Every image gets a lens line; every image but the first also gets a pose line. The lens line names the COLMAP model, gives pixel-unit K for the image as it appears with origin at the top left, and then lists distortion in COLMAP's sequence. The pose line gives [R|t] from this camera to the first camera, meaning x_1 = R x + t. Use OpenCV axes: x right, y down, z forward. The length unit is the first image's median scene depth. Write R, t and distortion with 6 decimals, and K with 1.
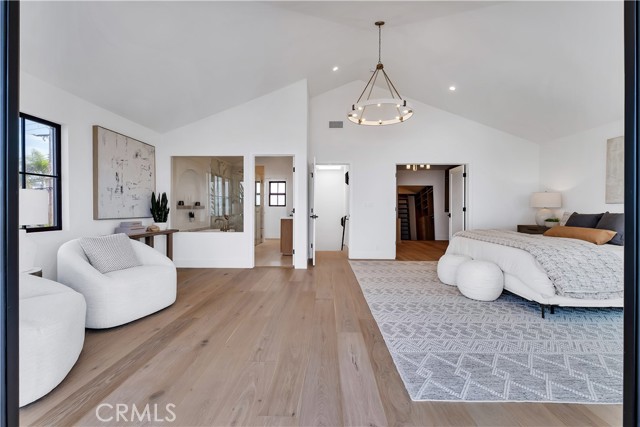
lens RADIAL K [[286.3, 0, 315.5], [0, 286.3, 212.1], [0, 0, 1]] dist [-0.001778, -0.000225]
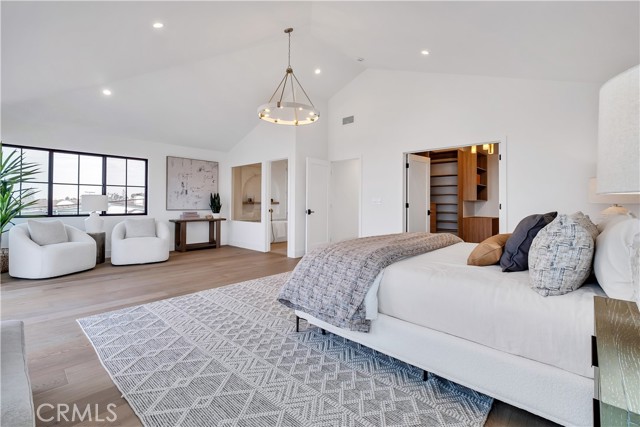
lens RADIAL K [[286.3, 0, 314.1], [0, 286.3, 207.3], [0, 0, 1]] dist [-0.001778, -0.000225]
pose [[0.746824, 0.011039, -0.664930, 0.904217], [-0.011067, 0.999930, 0.004171, -0.006698], [0.664930, 0.004244, 0.746894, 0.246499]]
